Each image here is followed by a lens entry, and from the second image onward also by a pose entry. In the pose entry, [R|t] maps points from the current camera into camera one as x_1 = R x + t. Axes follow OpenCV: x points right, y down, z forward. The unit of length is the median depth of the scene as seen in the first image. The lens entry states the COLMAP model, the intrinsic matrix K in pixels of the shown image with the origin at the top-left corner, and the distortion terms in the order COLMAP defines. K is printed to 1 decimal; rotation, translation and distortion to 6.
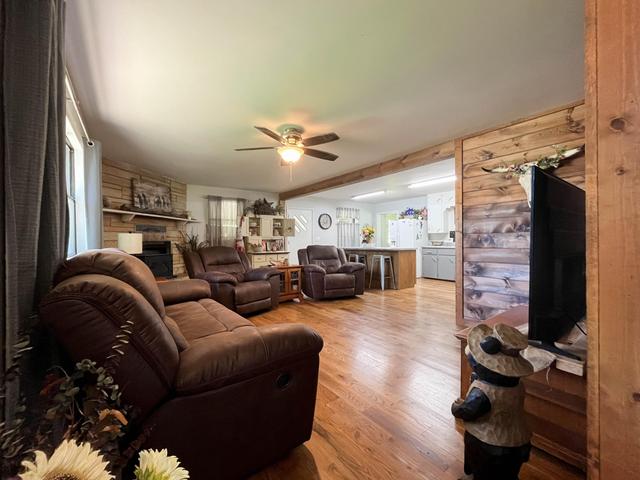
lens RADIAL K [[266.8, 0, 316.9], [0, 266.8, 240.3], [0, 0, 1]] dist [-0.000160, -0.000765]
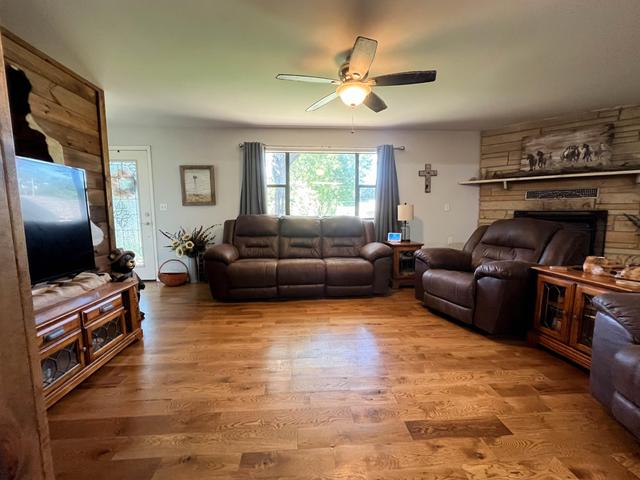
lens RADIAL K [[266.8, 0, 316.9], [0, 266.8, 240.3], [0, 0, 1]] dist [-0.000160, -0.000765]
pose [[-0.528655, 0.097443, -0.843225, 0.278326], [0.008604, 0.993953, 0.109466, -0.000869], [0.848793, 0.050615, -0.526297, 0.588592]]
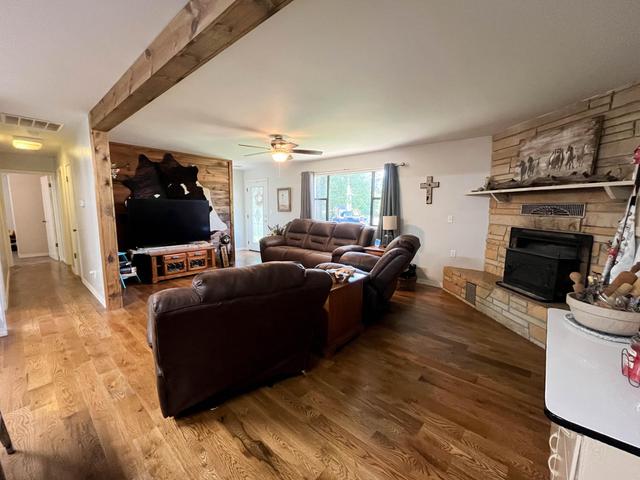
lens RADIAL K [[266.8, 0, 316.9], [0, 266.8, 240.3], [0, 0, 1]] dist [-0.000160, -0.000765]
pose [[-0.974488, 0.026479, -0.222872, 0.011116], [-0.002011, 0.991946, 0.126643, -0.035537], [0.224430, 0.123861, -0.966587, 1.048637]]
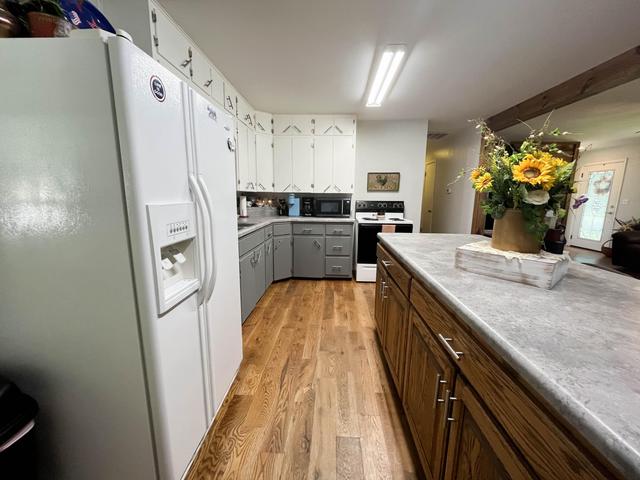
lens RADIAL K [[258.2, 0, 319.4], [0, 258.2, 240.4], [0, 0, 1]] dist [-0.002452, -0.000585]
pose [[-0.779567, -0.111063, 0.616393, 0.184789], [-0.007018, 0.985639, 0.168718, -0.022140], [-0.626280, 0.127201, -0.769151, 1.203335]]
